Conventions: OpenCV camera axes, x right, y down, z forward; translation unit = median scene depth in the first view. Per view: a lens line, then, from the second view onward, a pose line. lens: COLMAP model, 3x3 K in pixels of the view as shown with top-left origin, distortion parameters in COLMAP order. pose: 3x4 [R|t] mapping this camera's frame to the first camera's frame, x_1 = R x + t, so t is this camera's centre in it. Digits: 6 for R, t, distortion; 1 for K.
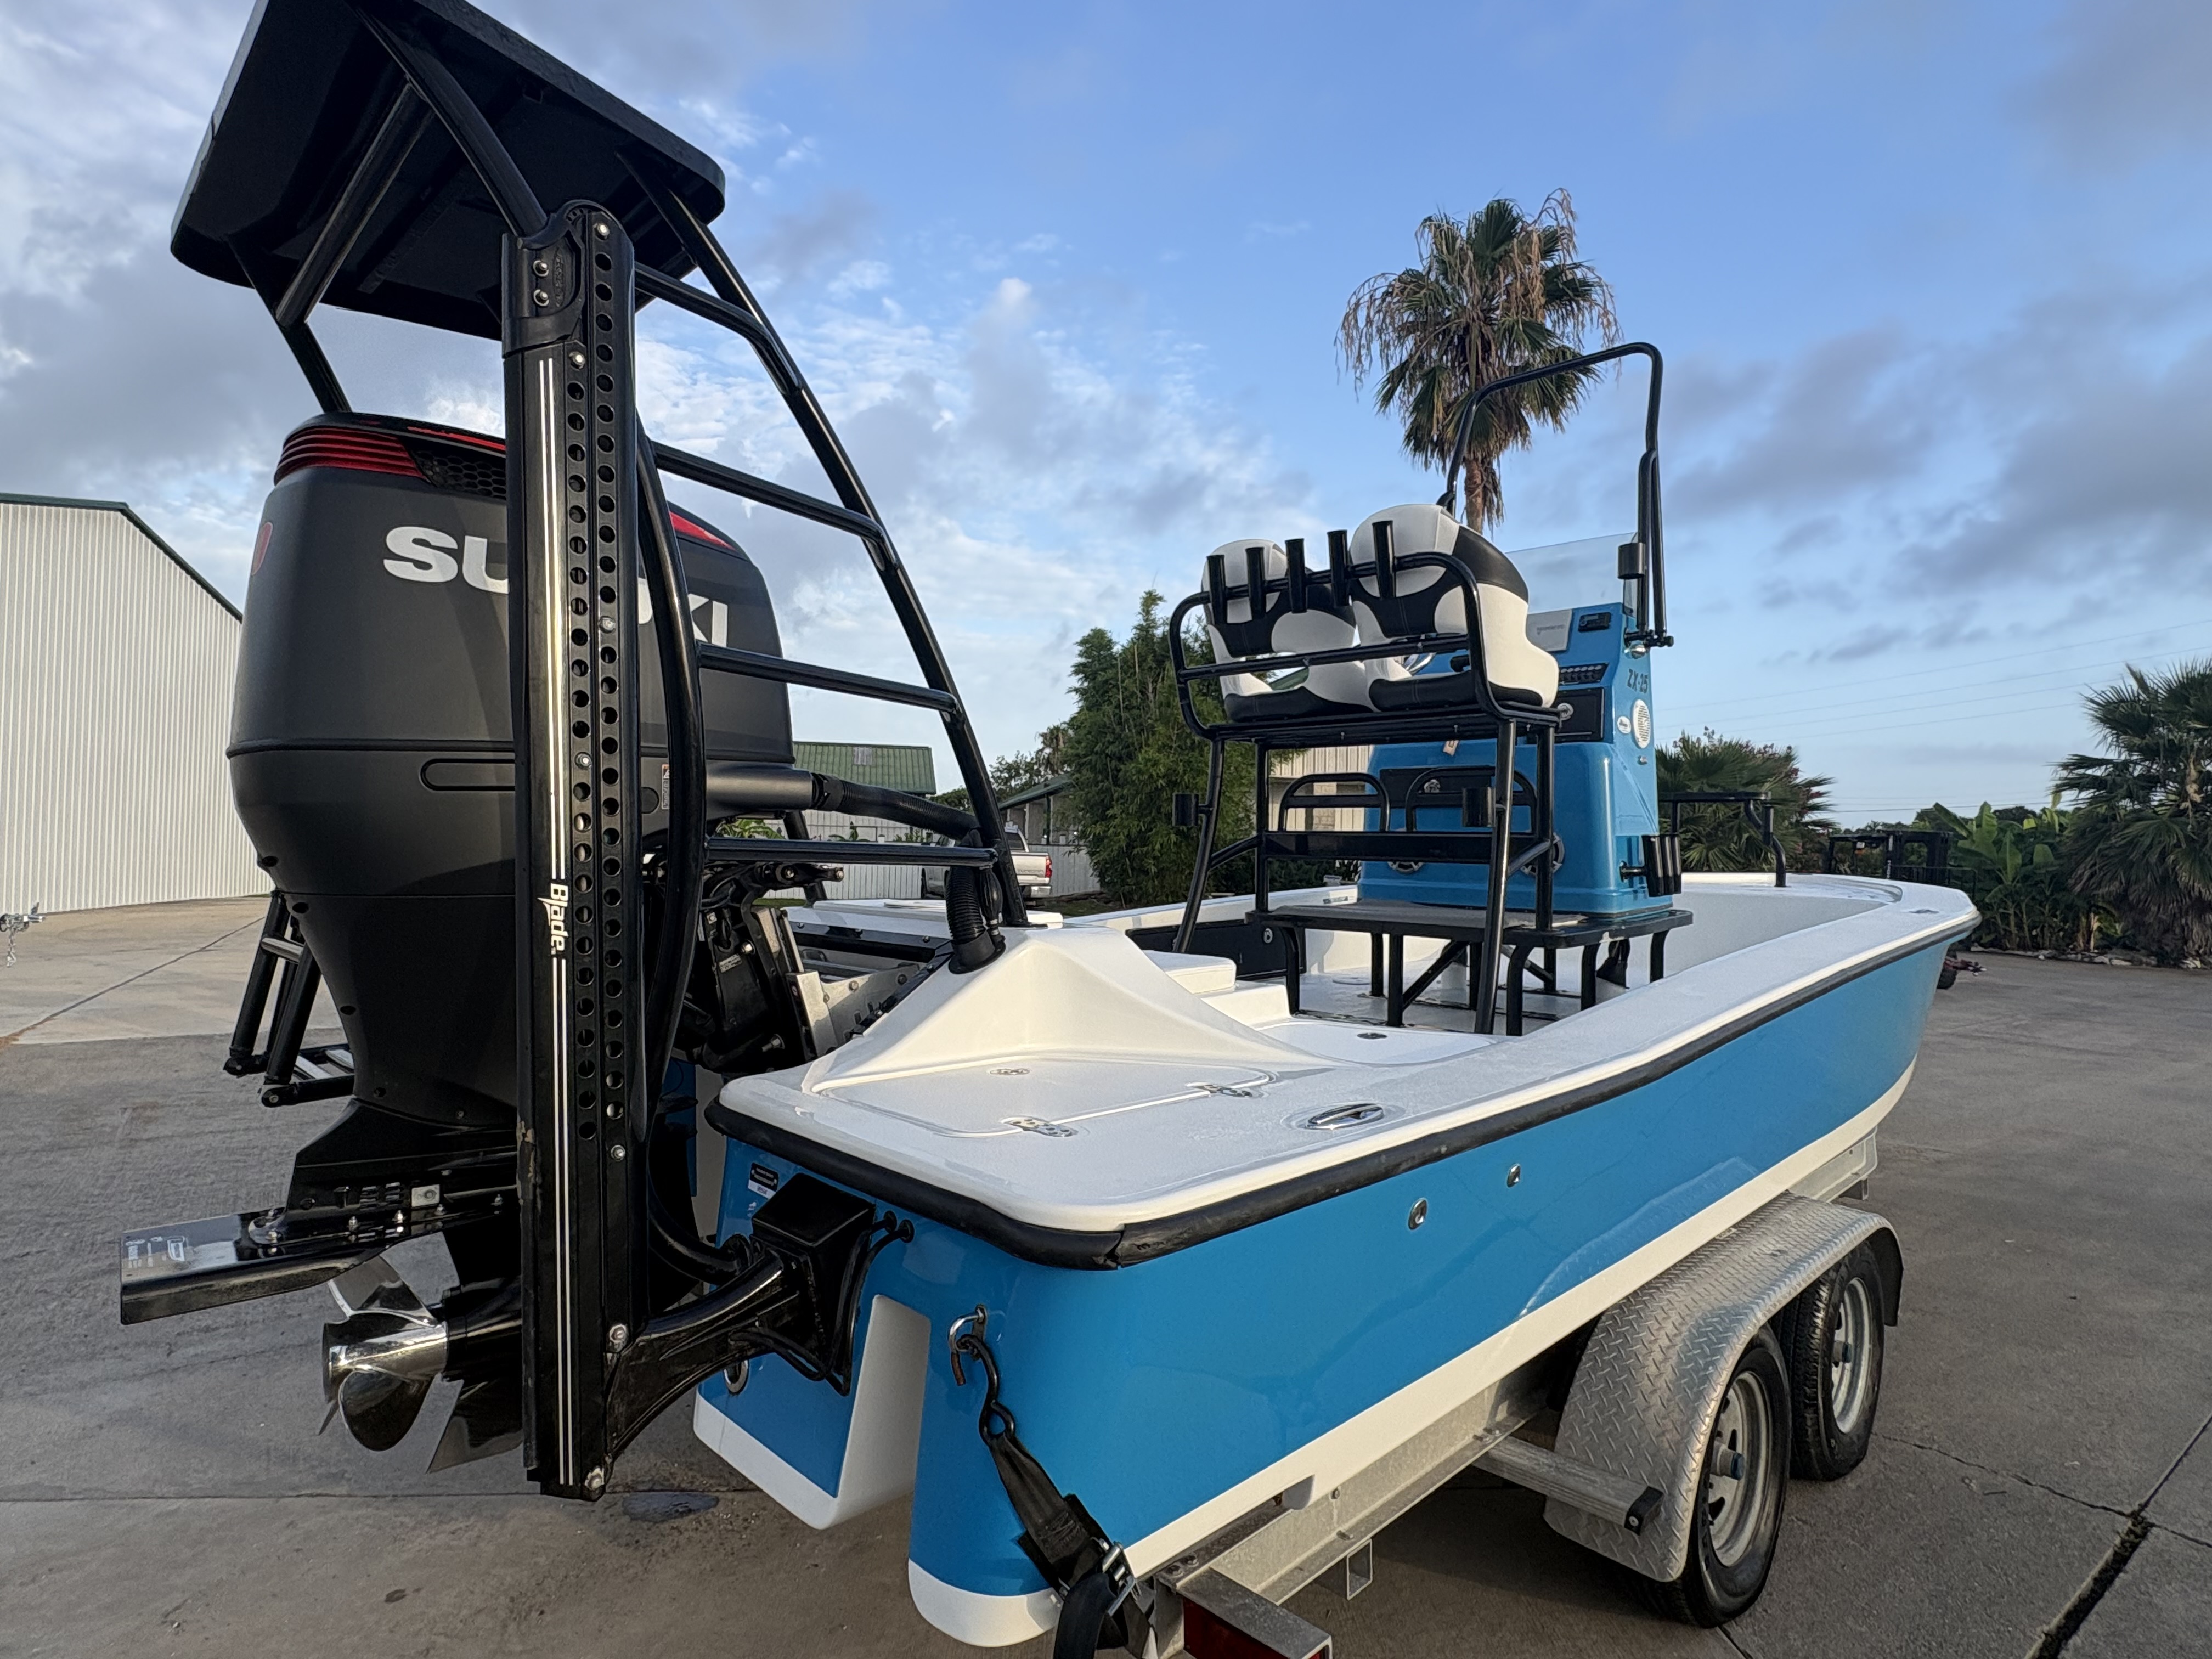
lens RADIAL K [[1173.3, 0, 1099.2], [0, 1173.3, 837.8], [0, 0, 1]] dist [-0.002179, -0.001062]
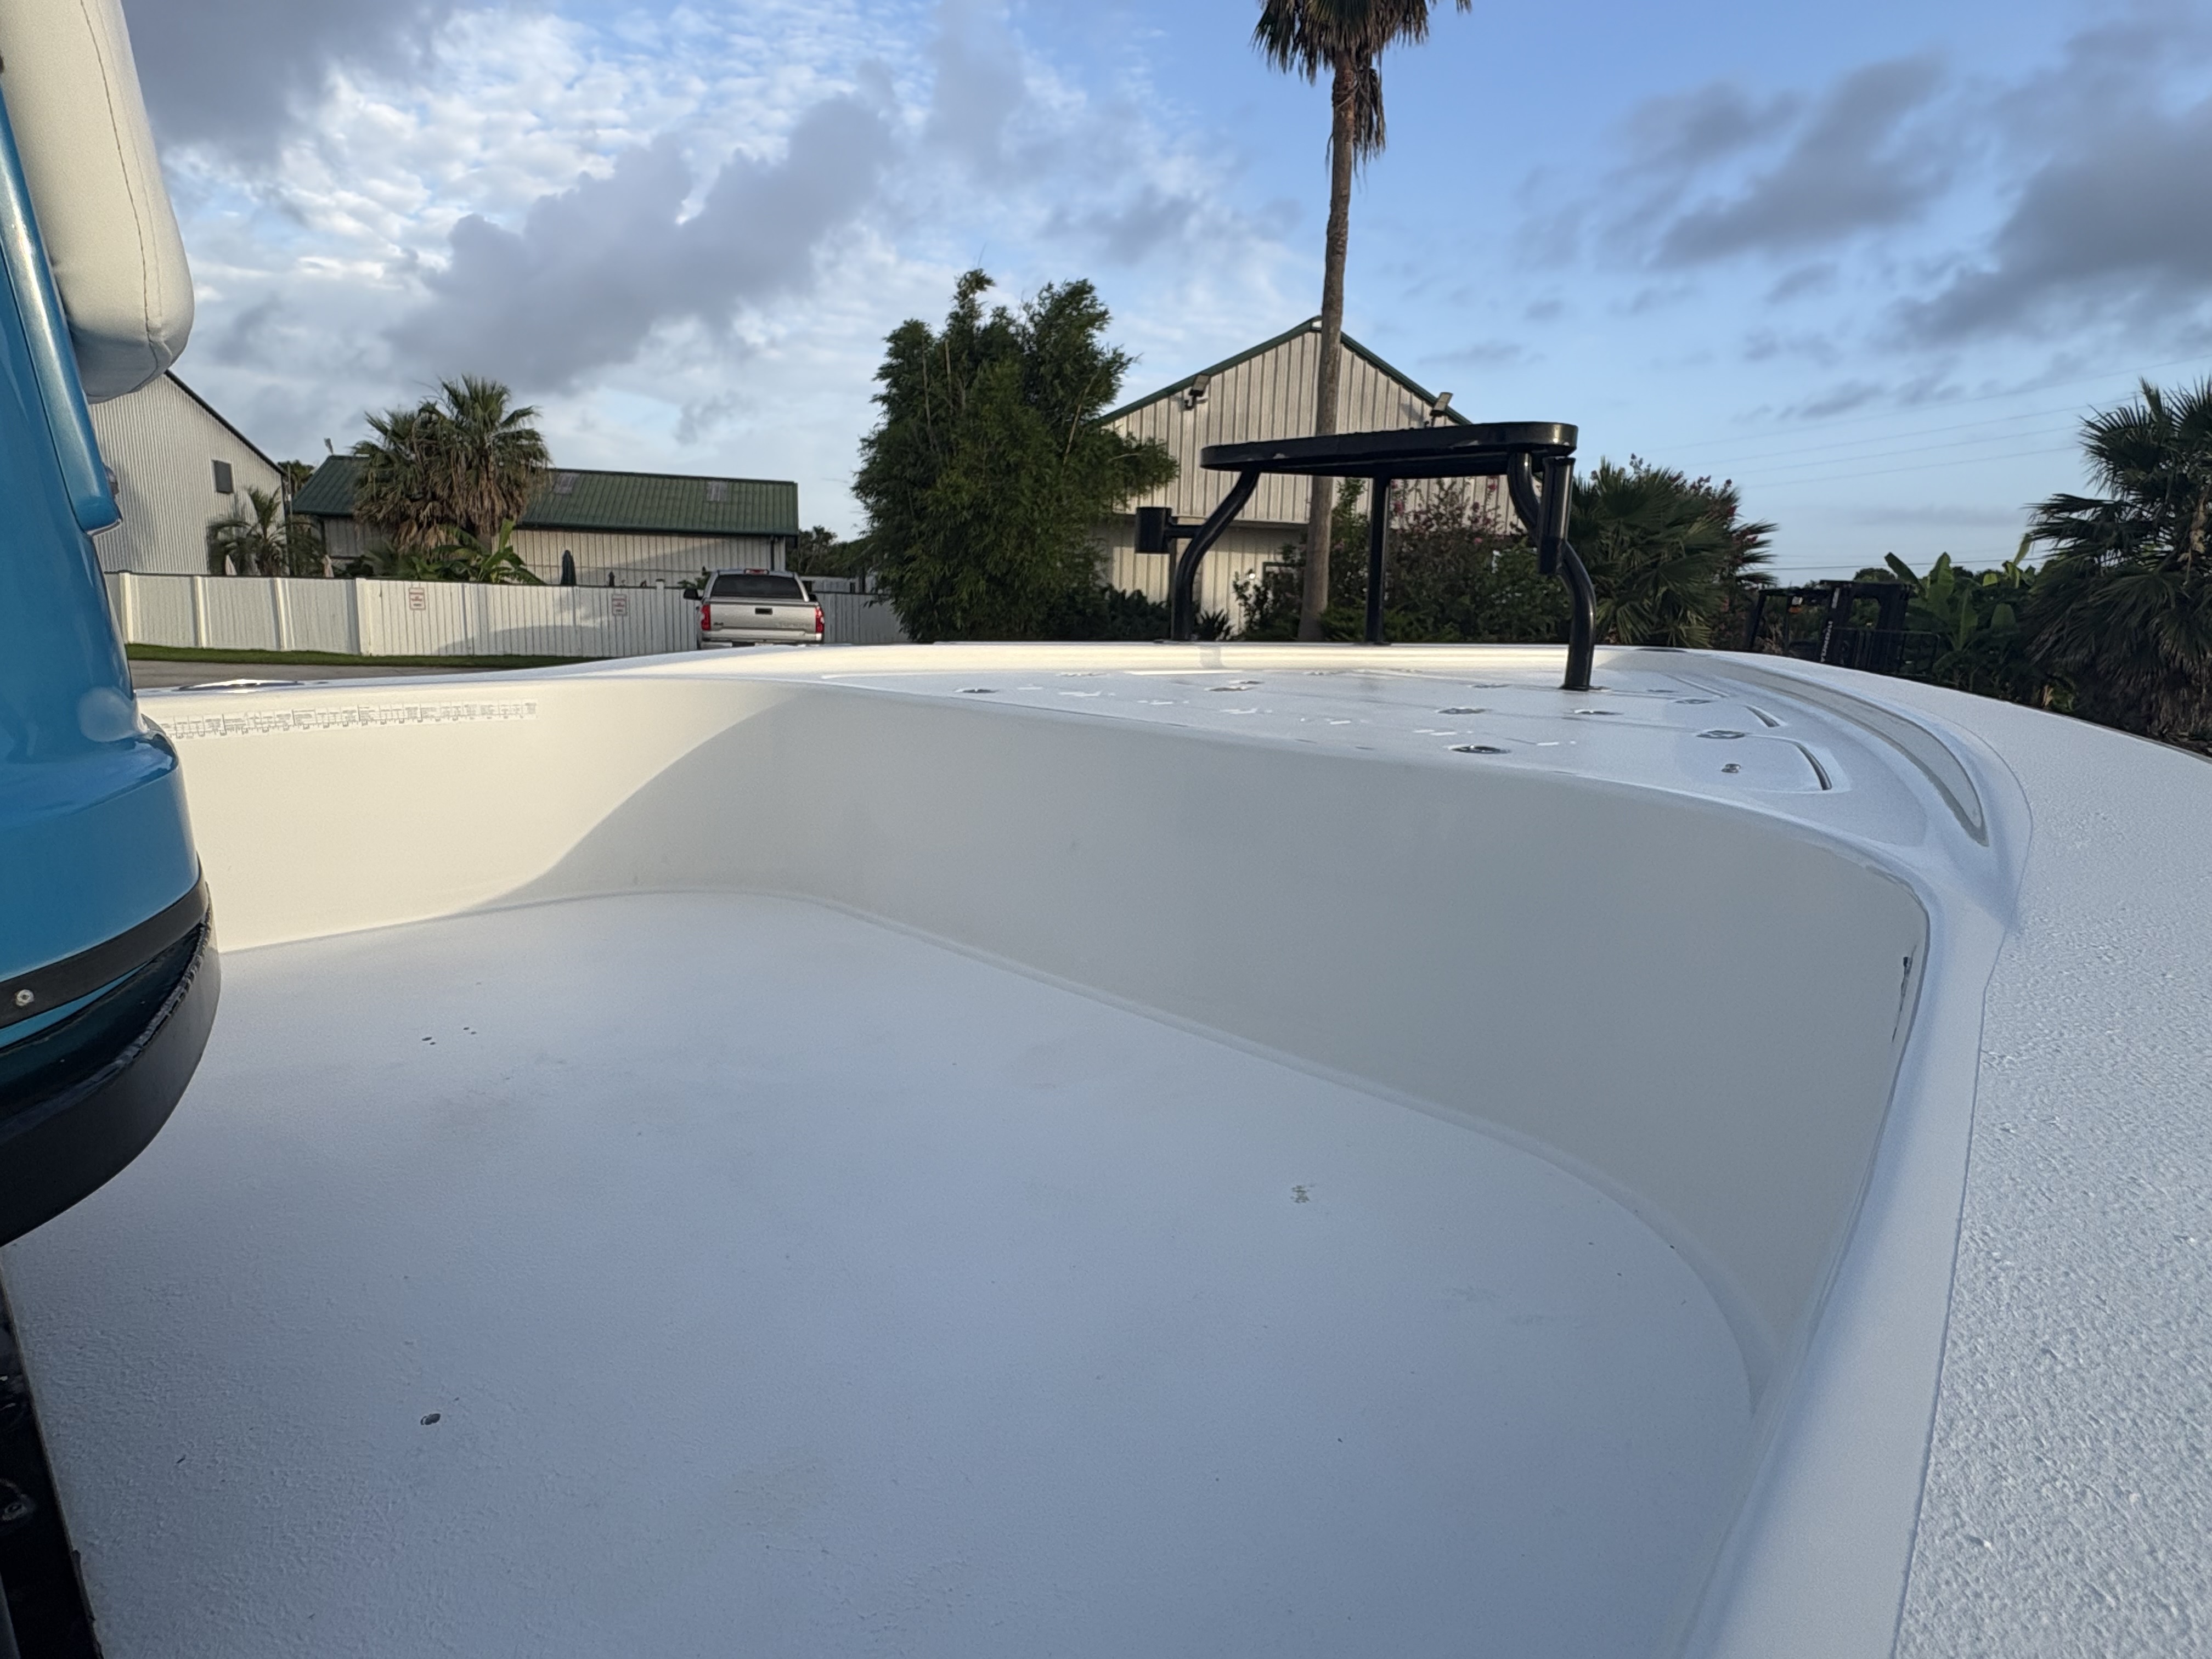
lens RADIAL K [[1173.3, 0, 1099.2], [0, 1173.3, 837.8], [0, 0, 1]] dist [-0.002179, -0.001062]
pose [[0.999042, 0.000709, 0.043761, 0.109510], [-0.009679, 0.978690, 0.205115, 0.003848], [-0.042683, -0.205342, 0.977759, 0.159016]]
